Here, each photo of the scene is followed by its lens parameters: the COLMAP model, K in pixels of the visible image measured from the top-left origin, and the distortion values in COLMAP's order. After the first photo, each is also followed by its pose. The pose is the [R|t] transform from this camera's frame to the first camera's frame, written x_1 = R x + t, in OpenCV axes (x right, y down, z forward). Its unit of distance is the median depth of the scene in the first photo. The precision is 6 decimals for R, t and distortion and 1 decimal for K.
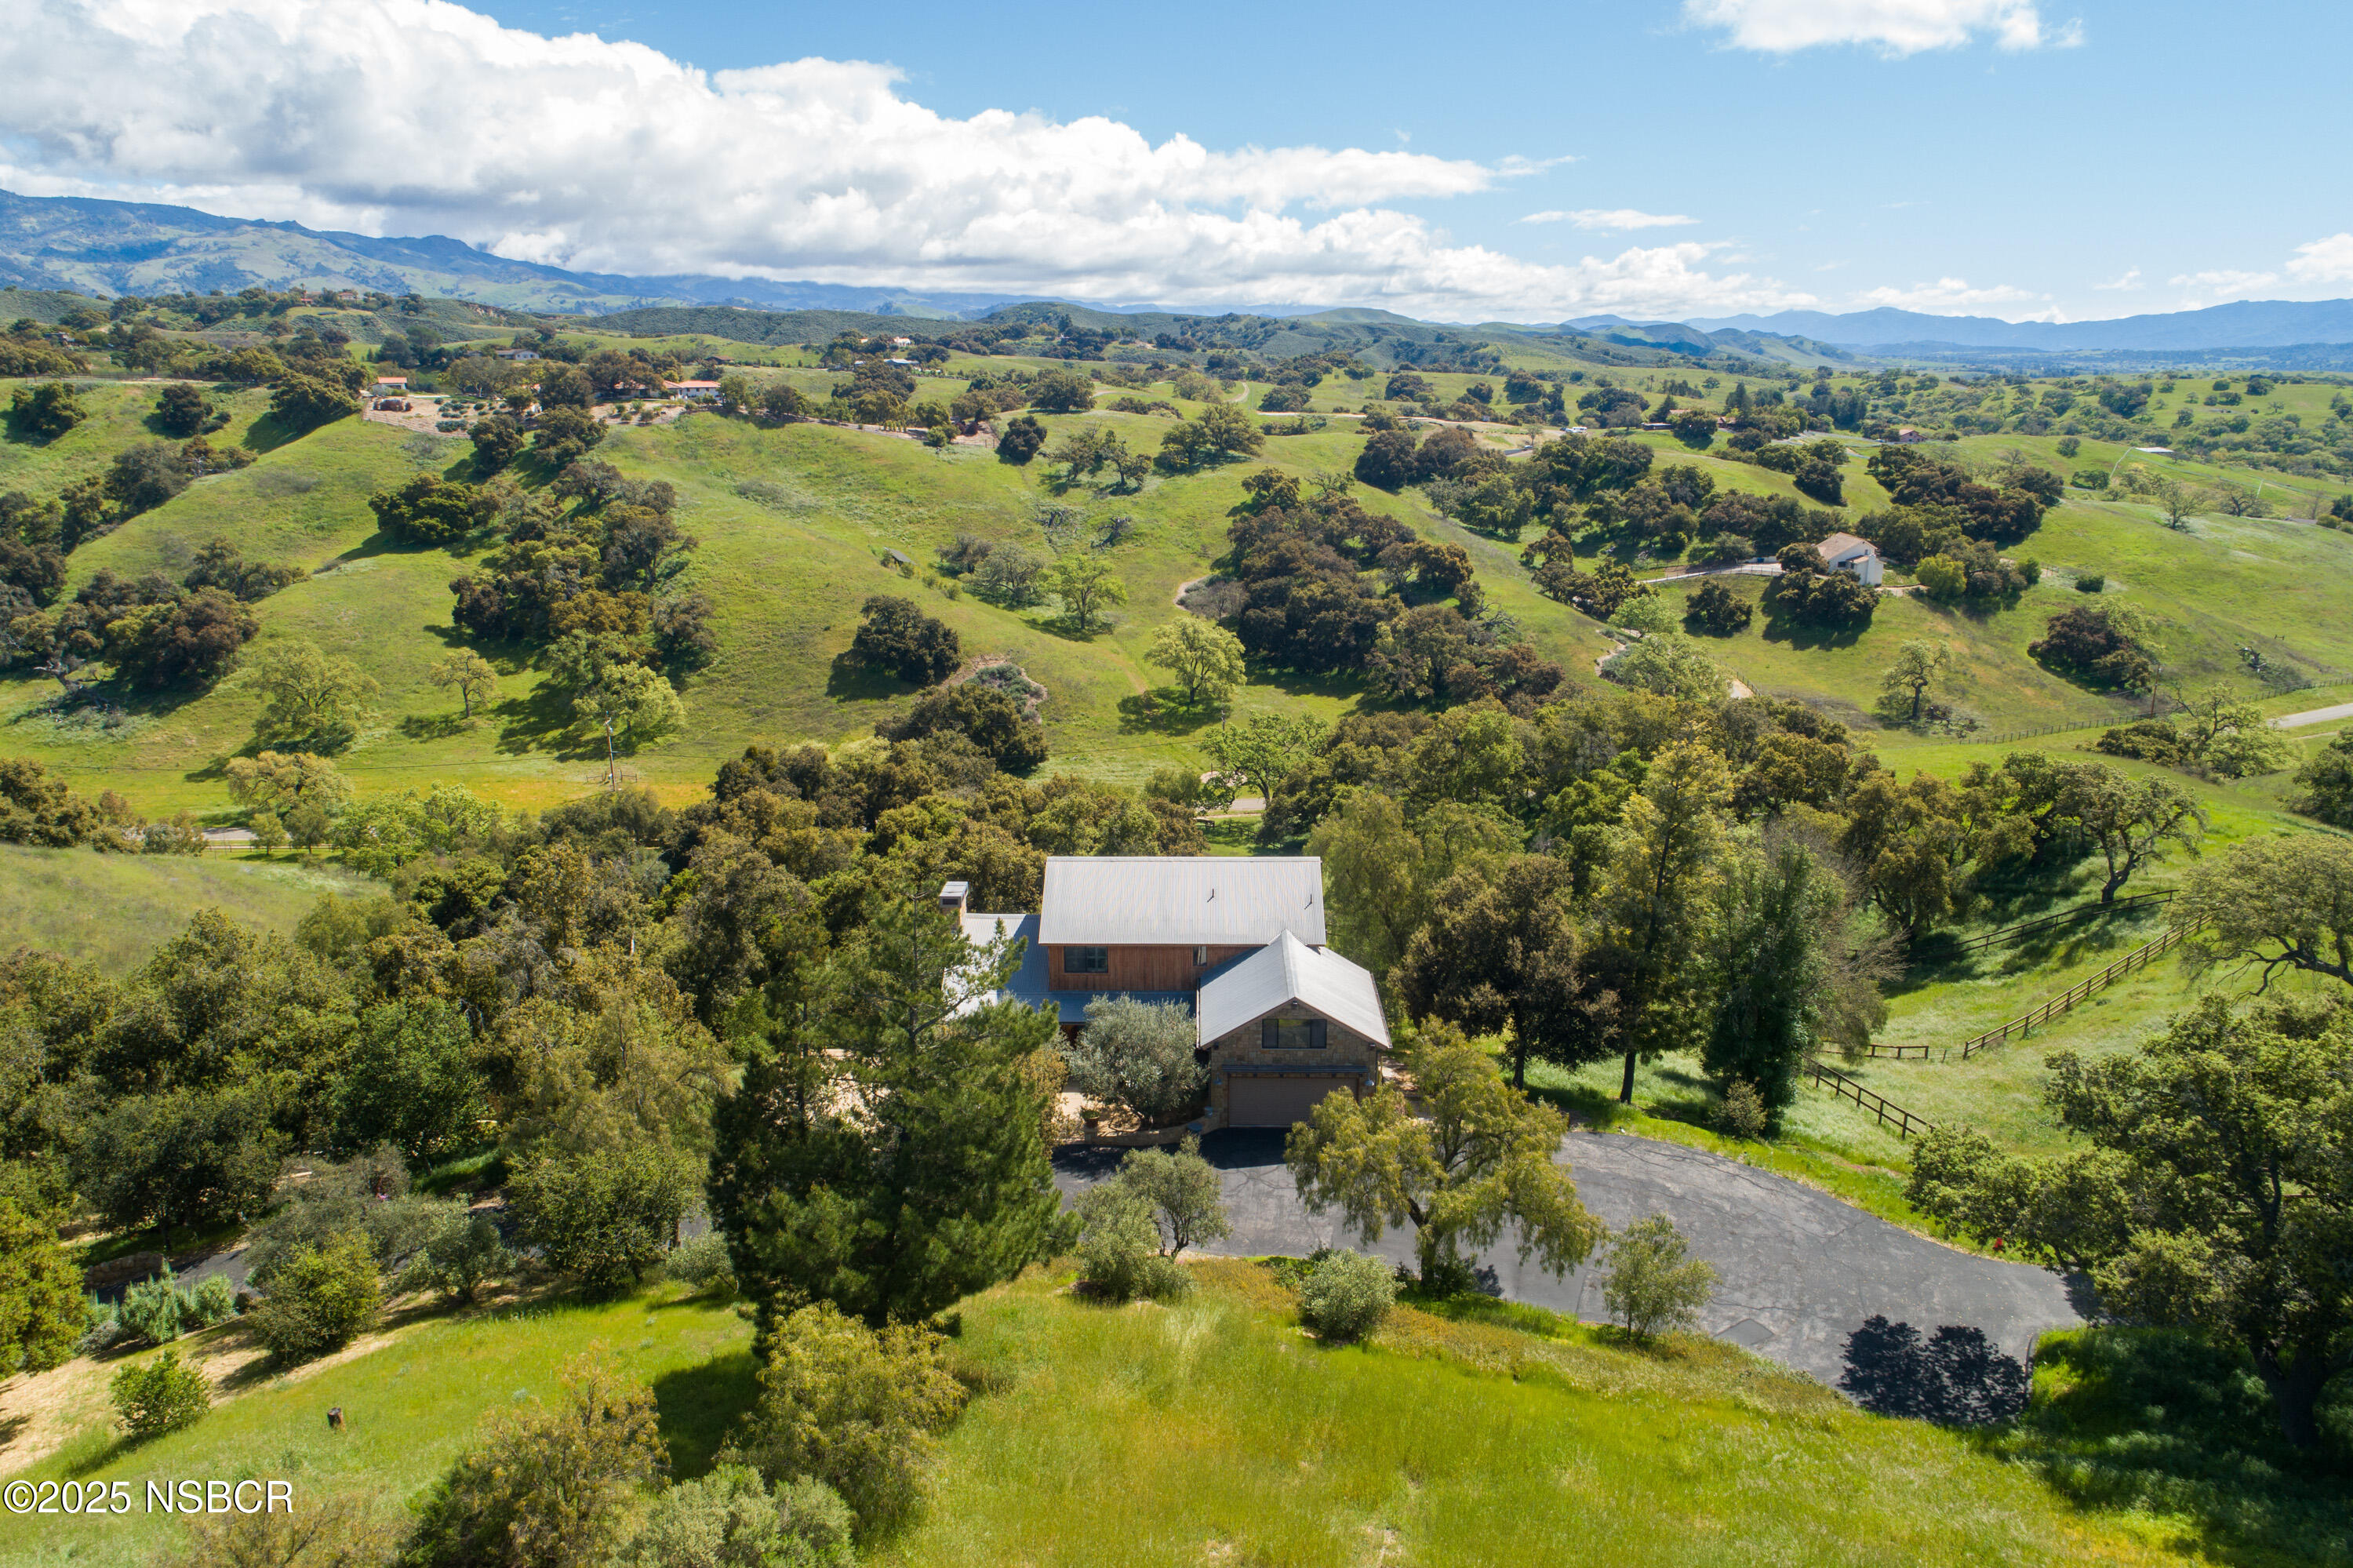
lens RADIAL K [[1554.5, 0, 1182.0], [0, 1554.5, 772.0], [0, 0, 1]] dist [-0.001163, -0.003254]
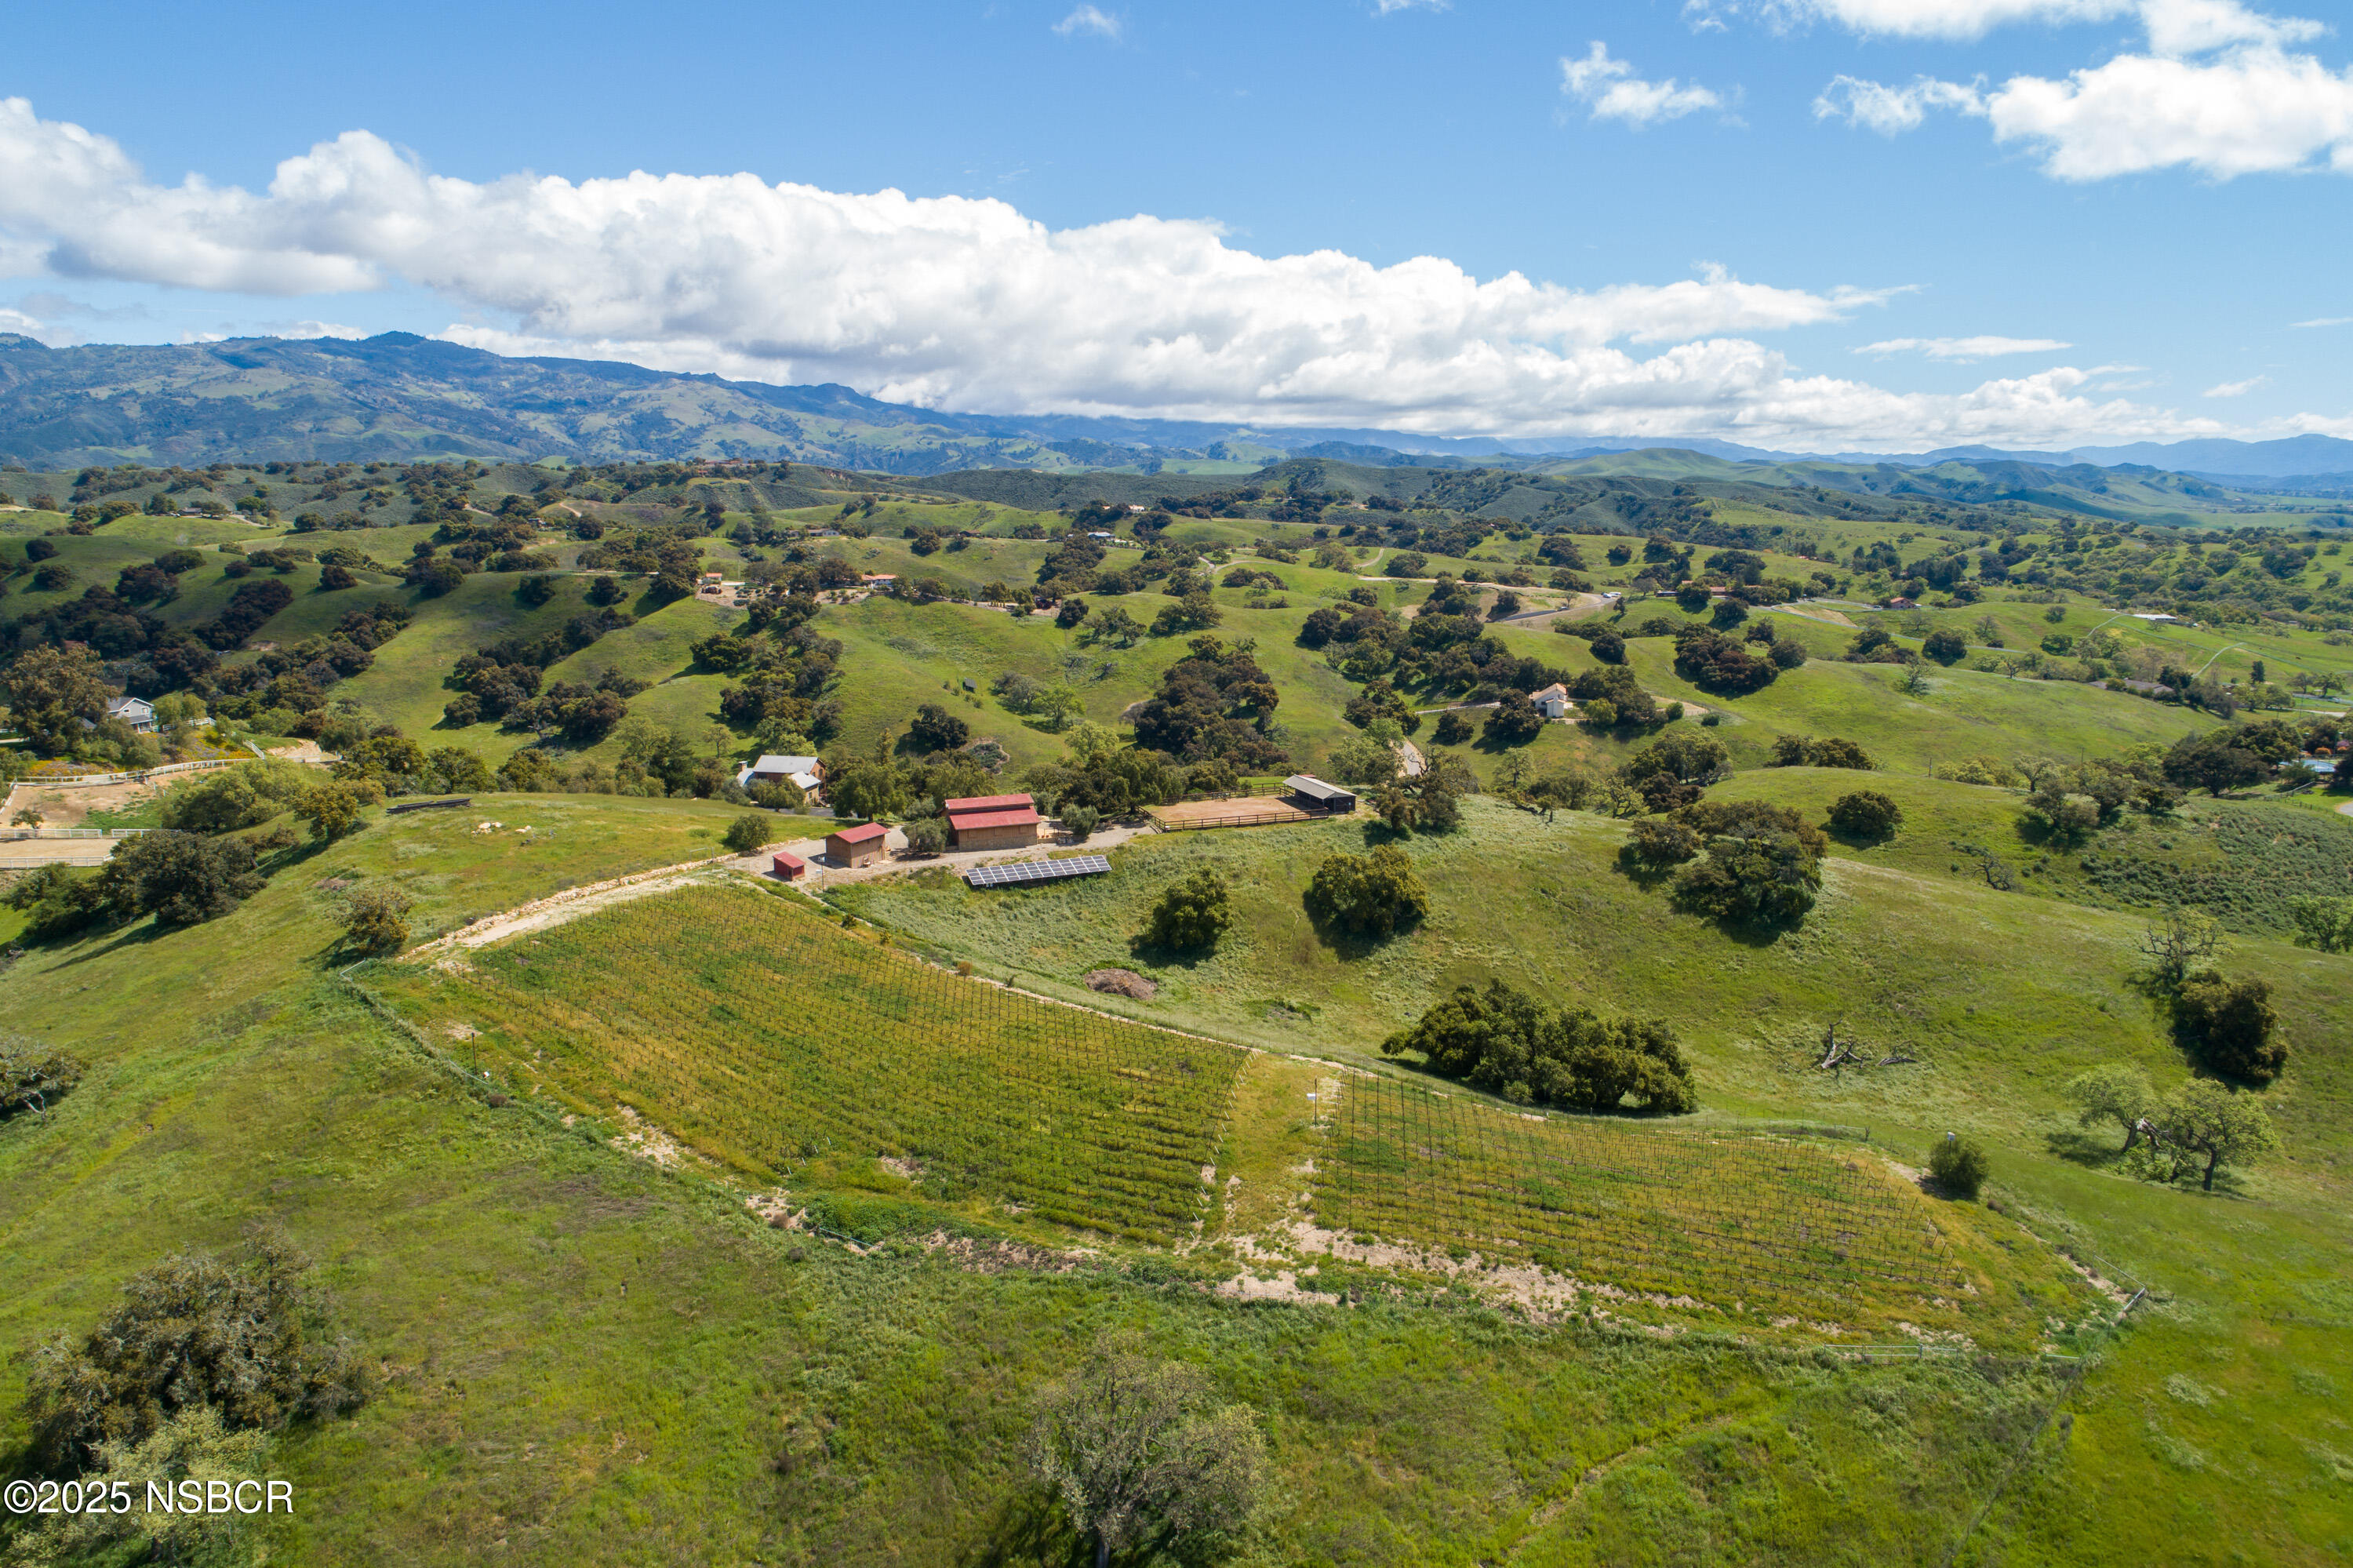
lens RADIAL K [[1554.5, 0, 1172.4], [0, 1554.5, 792.6], [0, 0, 1]] dist [-0.001163, -0.003254]
pose [[0.976110, 0.040651, -0.213441, 0.379116], [-0.054838, 0.996632, -0.060971, 0.069418], [0.210243, 0.071219, 0.975052, -0.579332]]
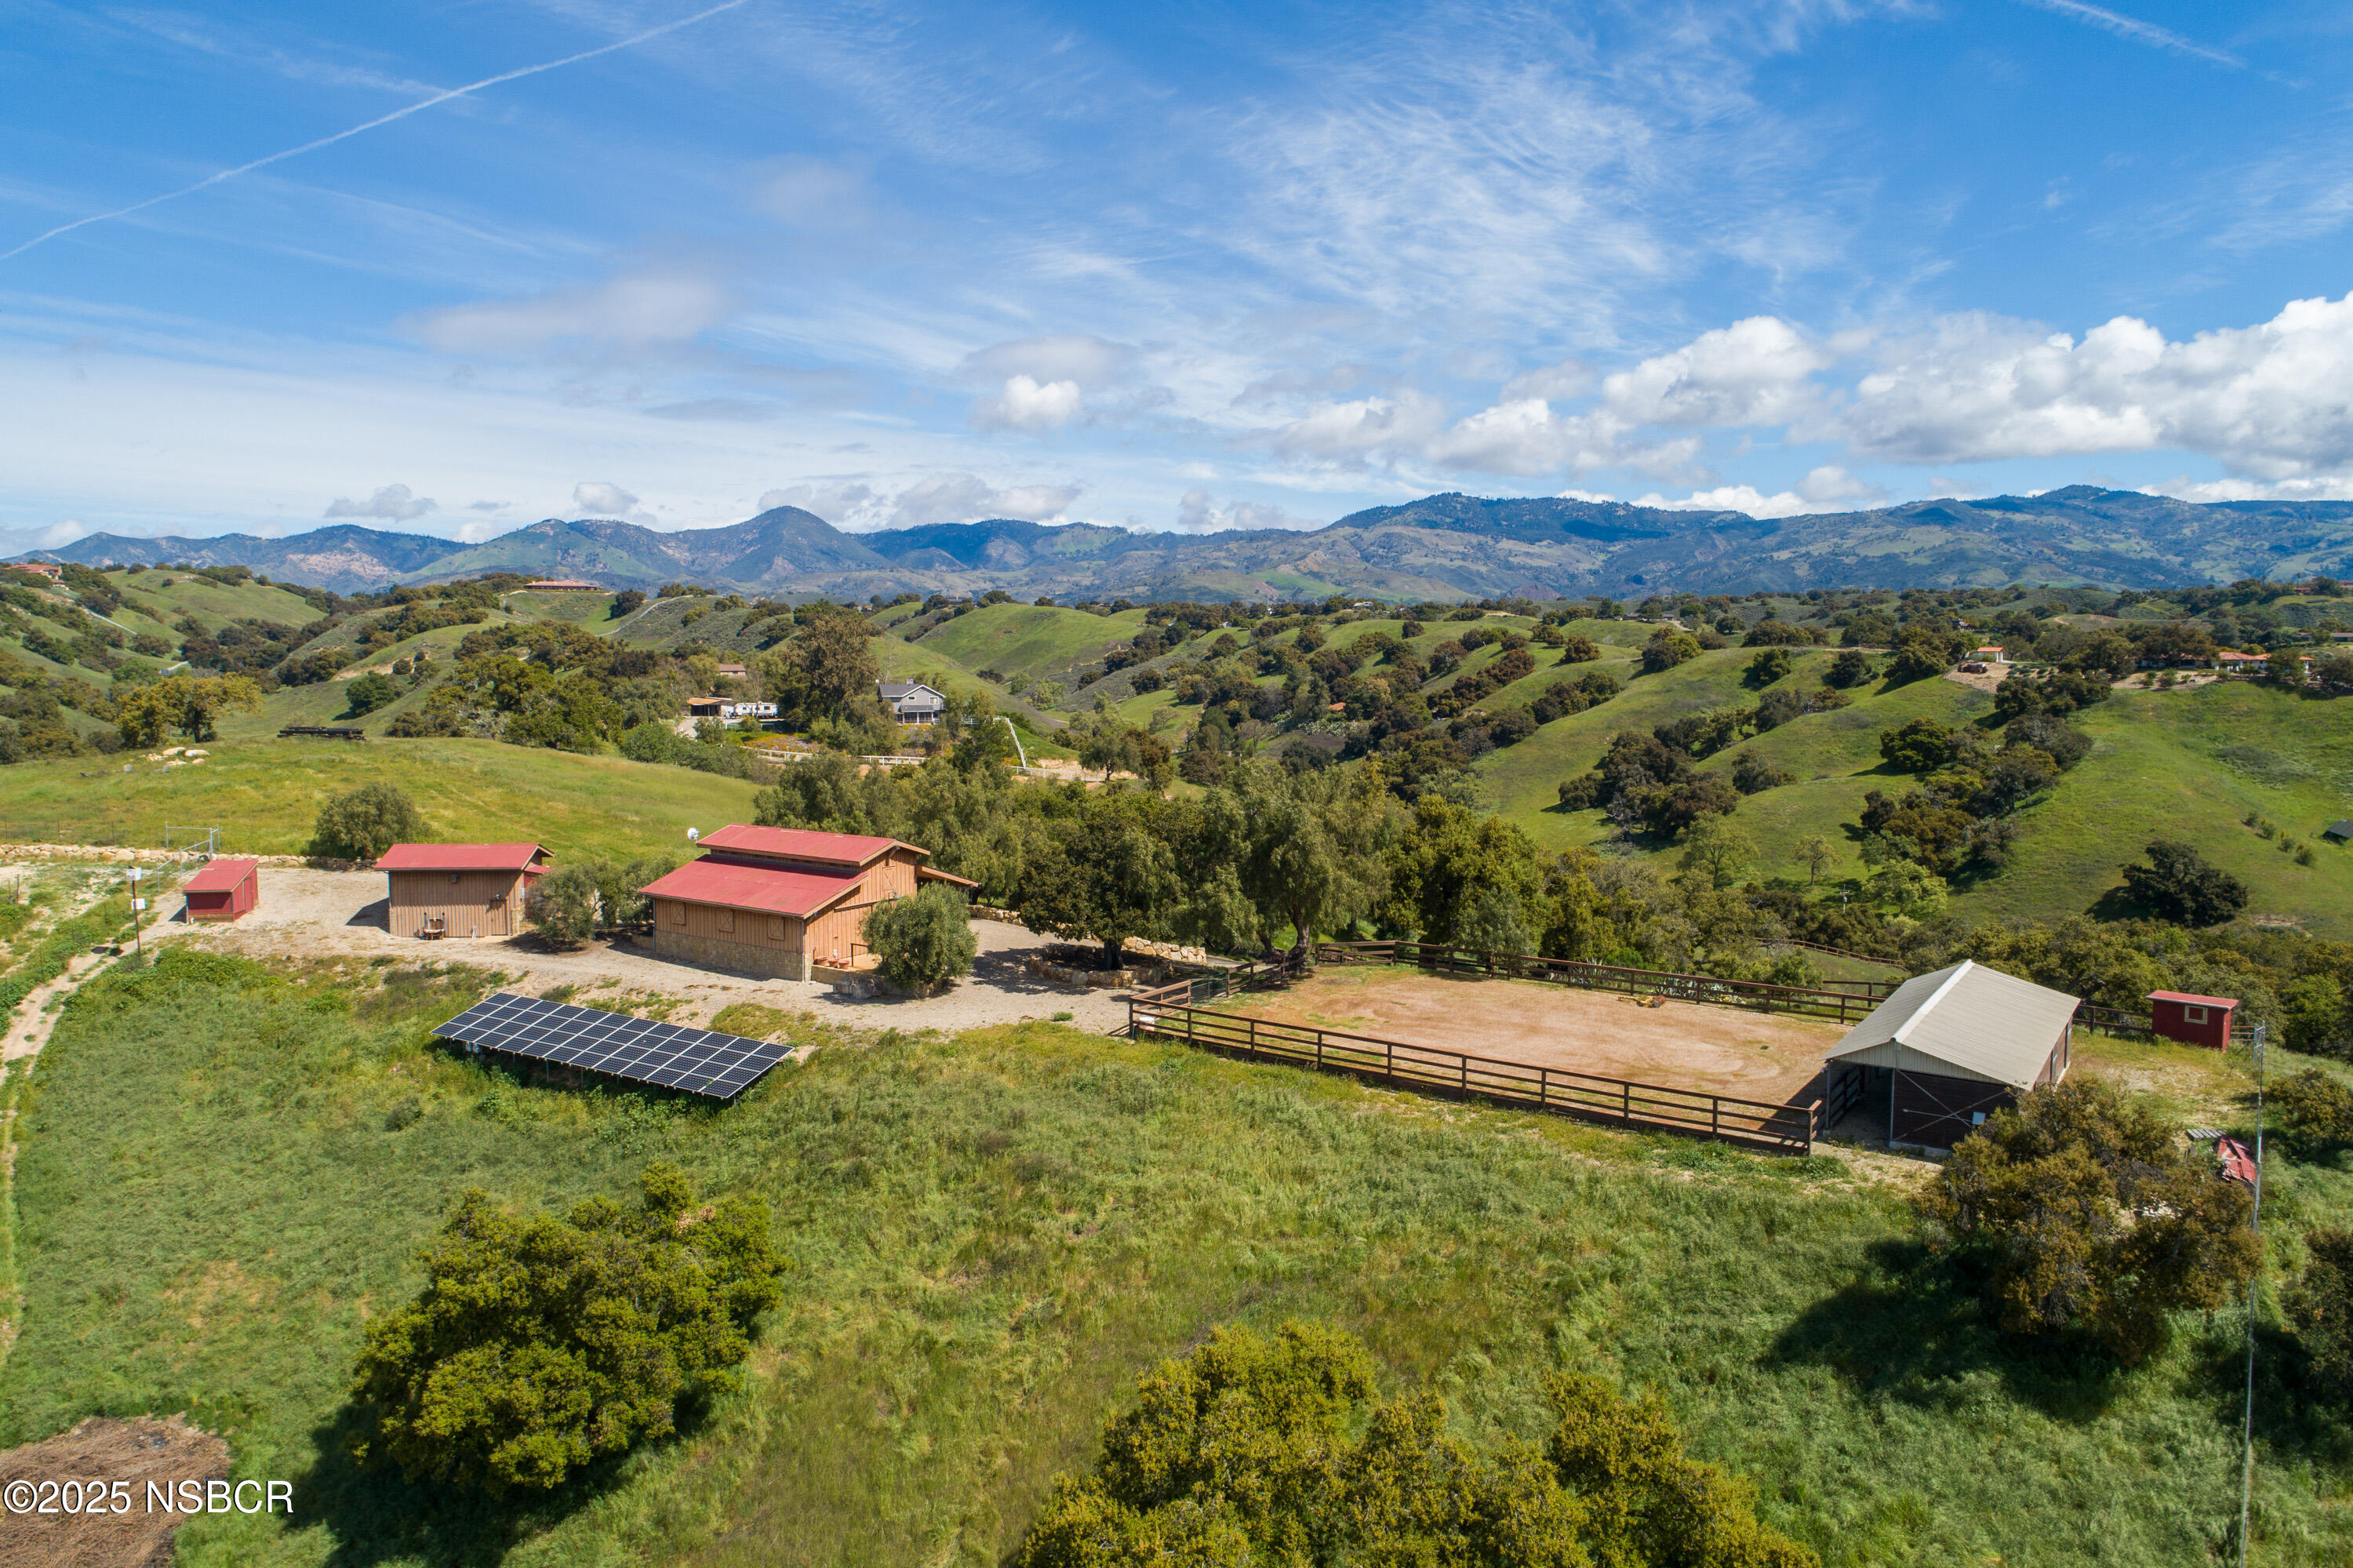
lens RADIAL K [[1554.5, 0, 1172.0], [0, 1554.5, 786.3], [0, 0, 1]] dist [-0.001163, -0.003254]
pose [[0.364301, 0.087532, -0.927159, 0.408546], [-0.245824, 0.969301, -0.005079, 0.017667], [0.898251, 0.229768, 0.374635, -0.015906]]
